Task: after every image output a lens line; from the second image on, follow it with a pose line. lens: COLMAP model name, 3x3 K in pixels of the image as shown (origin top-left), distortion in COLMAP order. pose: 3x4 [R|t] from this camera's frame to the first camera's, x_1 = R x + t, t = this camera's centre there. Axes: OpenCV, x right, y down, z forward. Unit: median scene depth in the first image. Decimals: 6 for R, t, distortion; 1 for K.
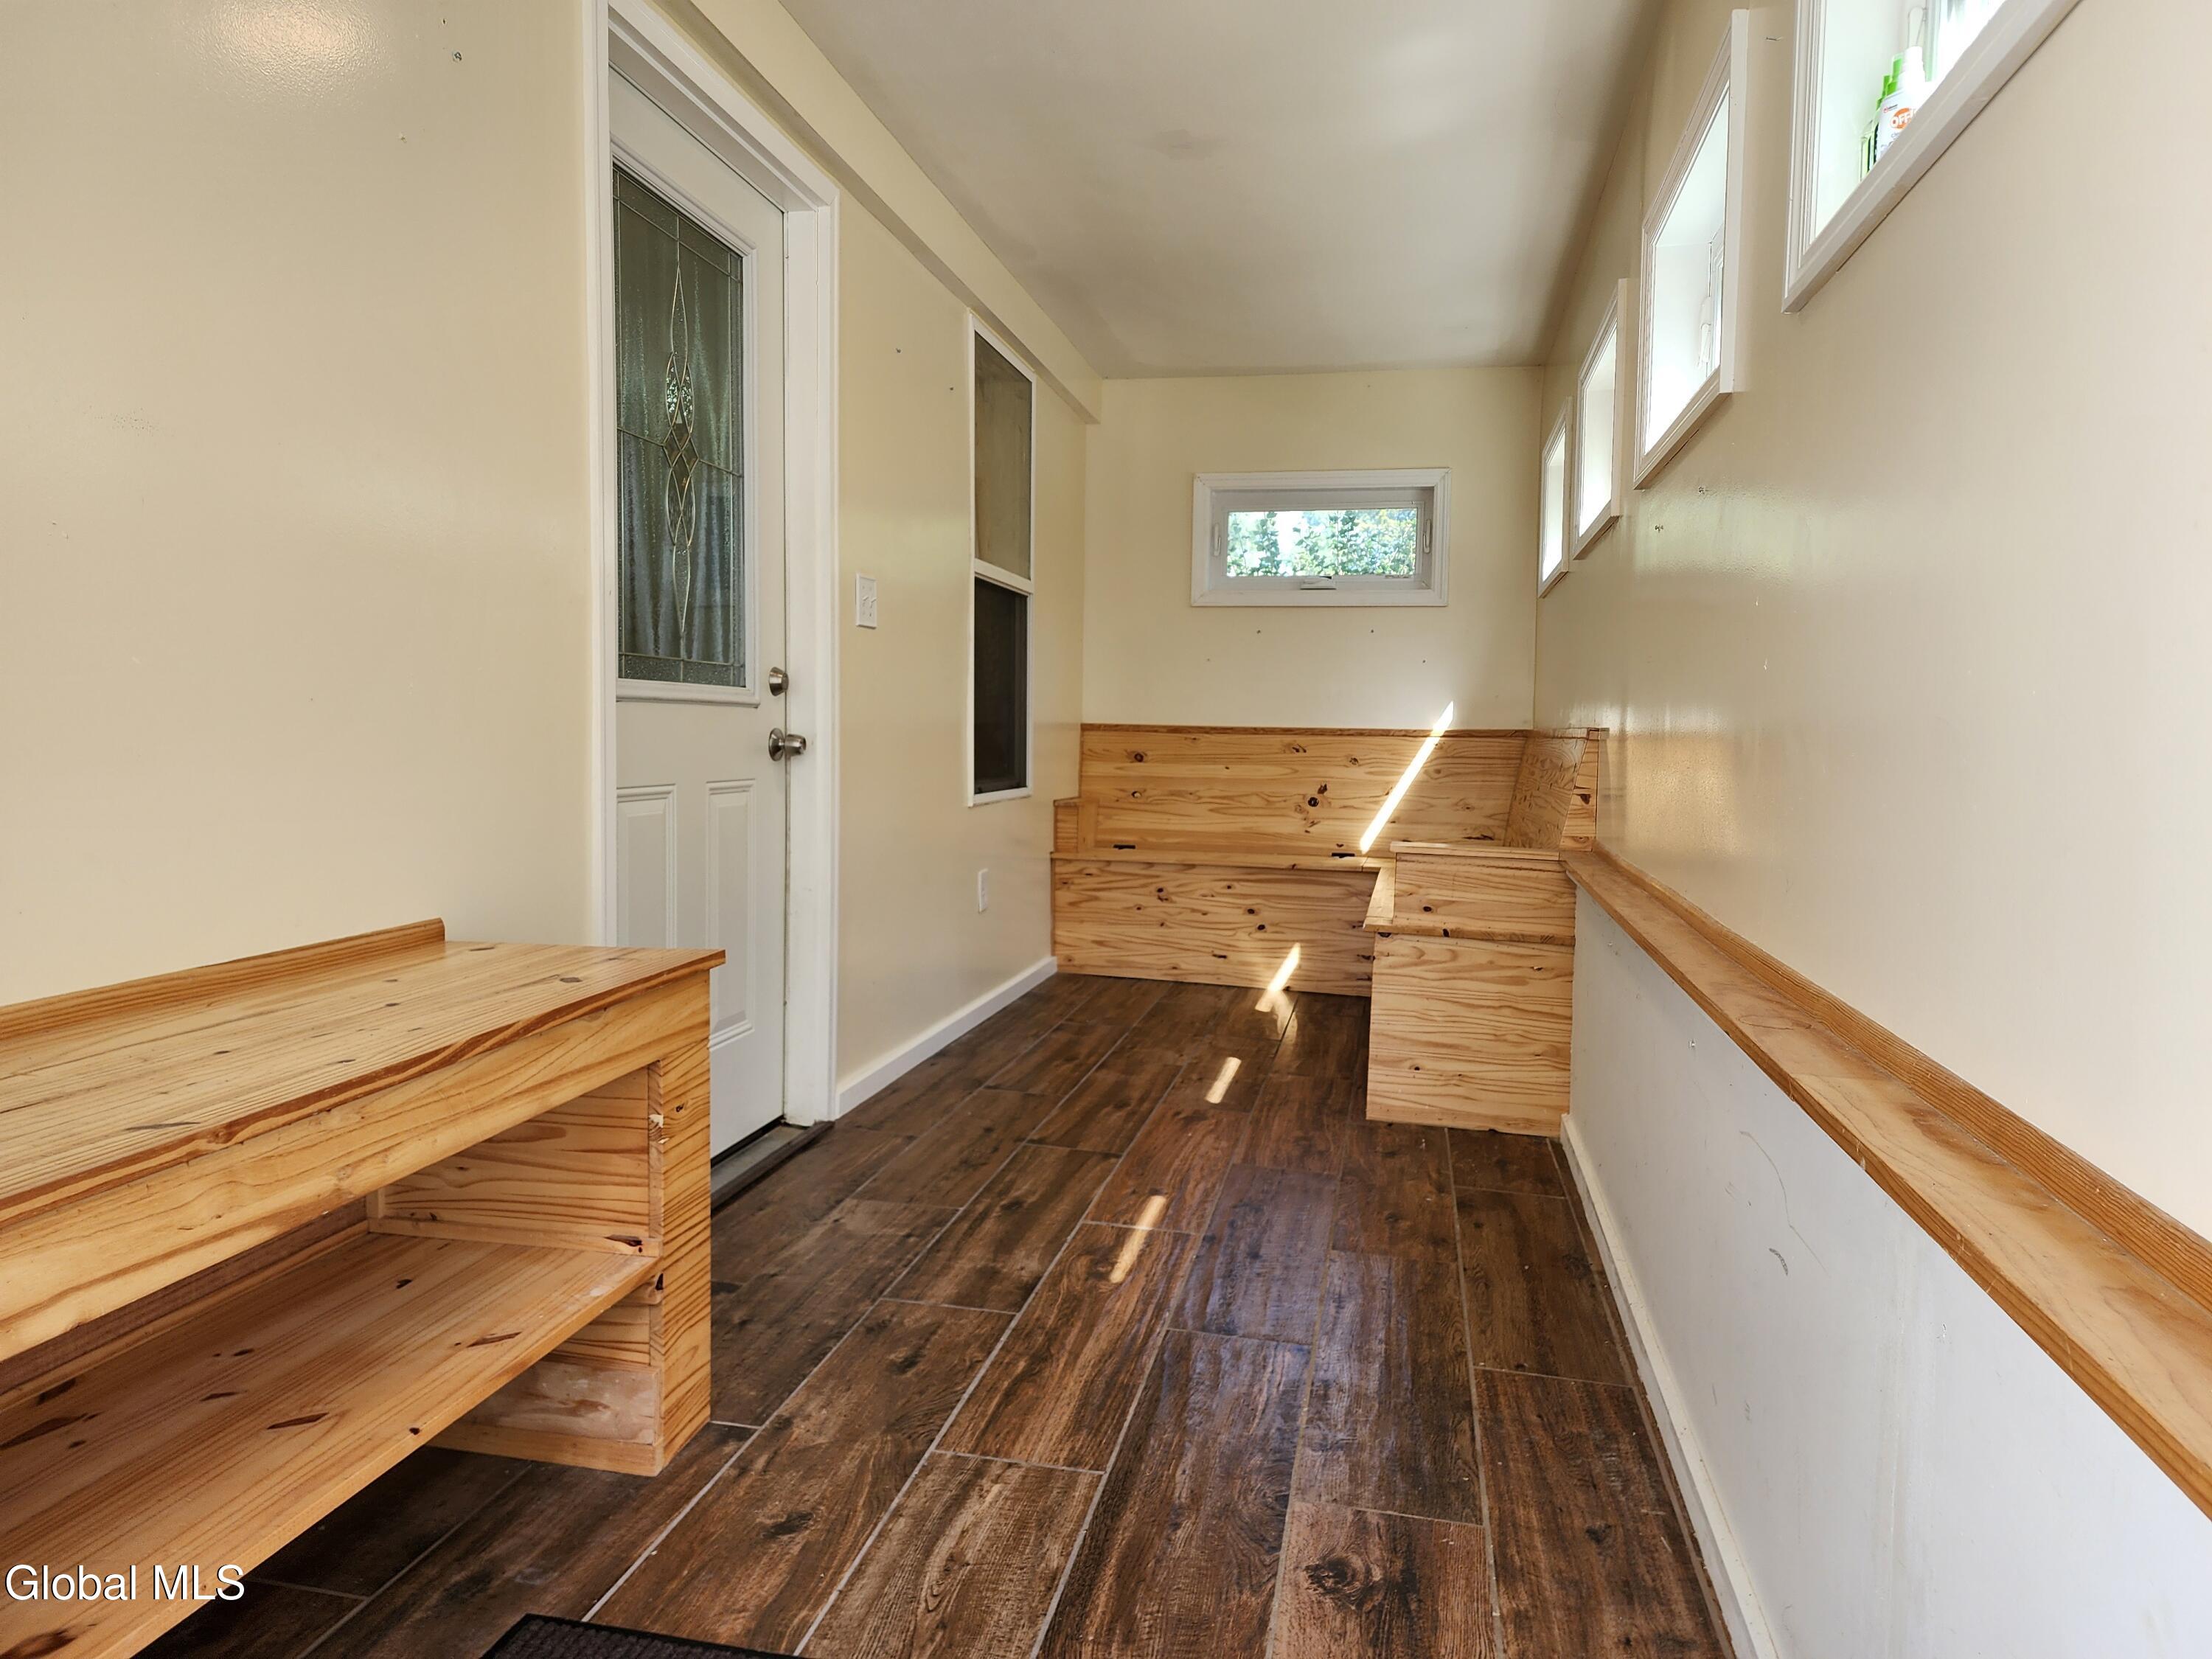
lens RADIAL K [[1484.7, 0, 1106.0], [0, 1484.7, 829.5], [0, 0, 1]] dist [0.088215, -0.095750]
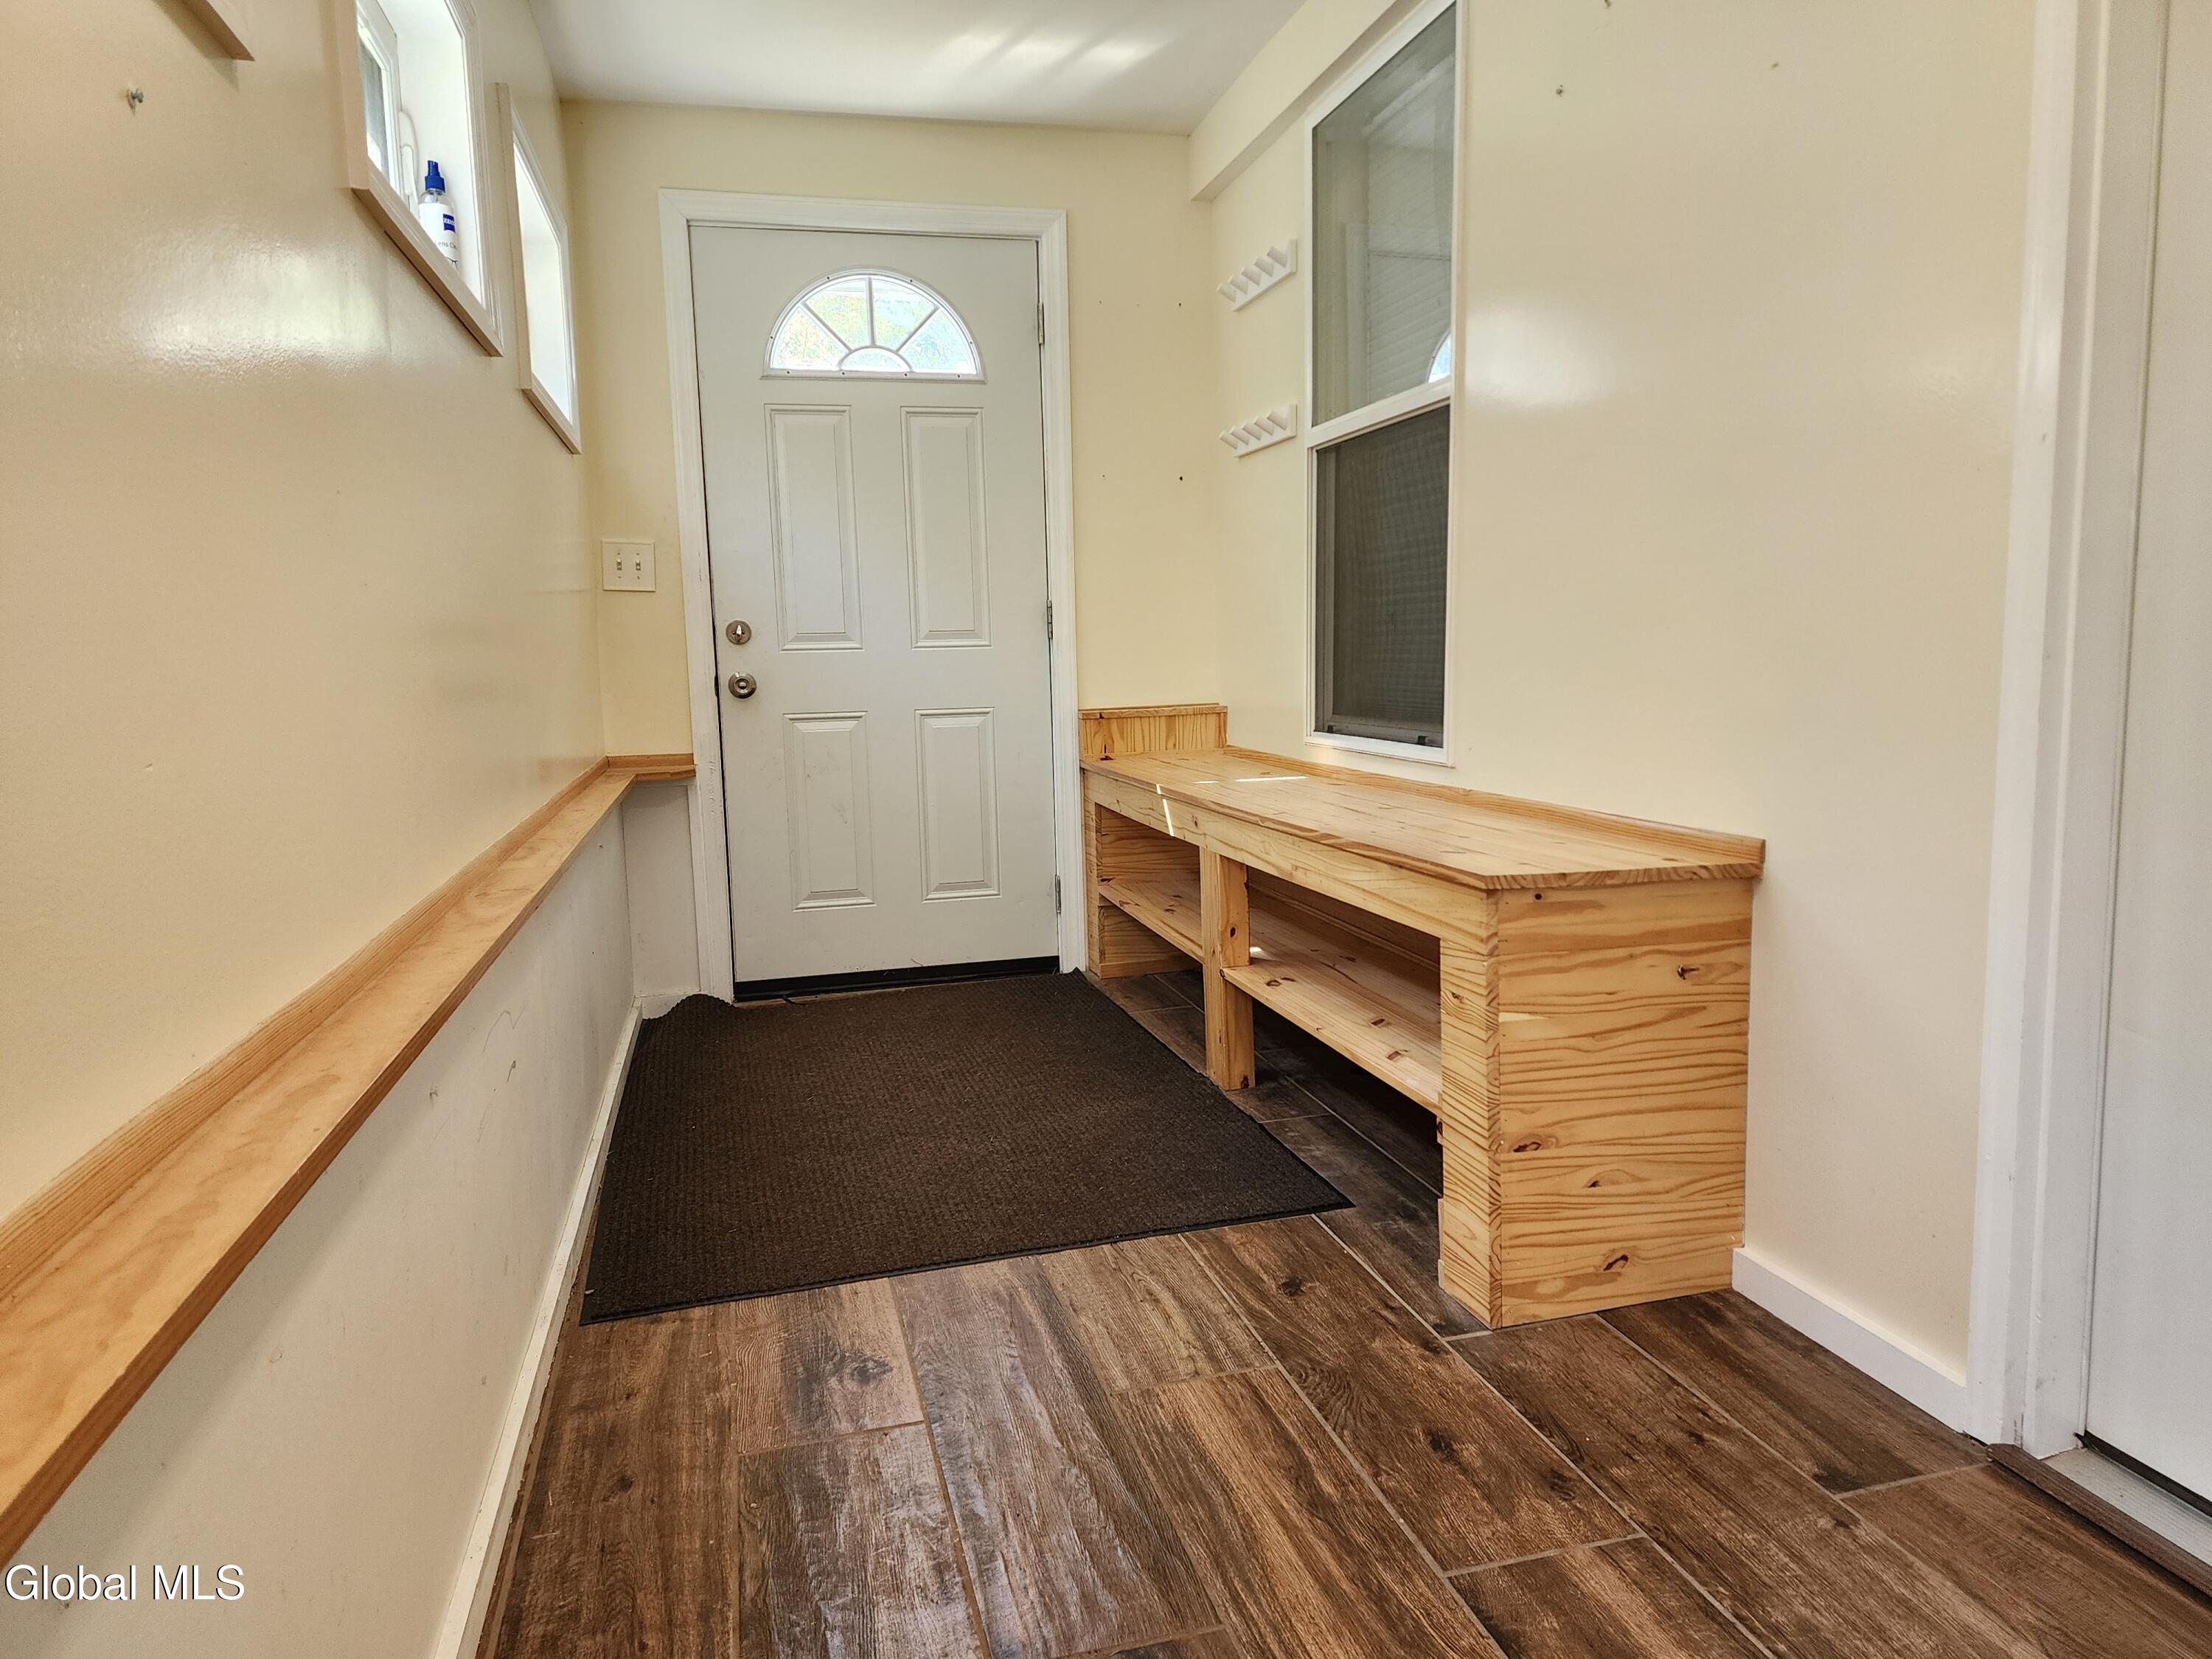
lens RADIAL K [[1484.7, 0, 1106.0], [0, 1484.7, 829.5], [0, 0, 1]] dist [0.088215, -0.095750]
pose [[-0.901512, 0.058193, -0.428824, 0.404218], [-0.020961, 0.983883, 0.177582, -0.122877], [0.432247, 0.169081, -0.885762, 1.788203]]
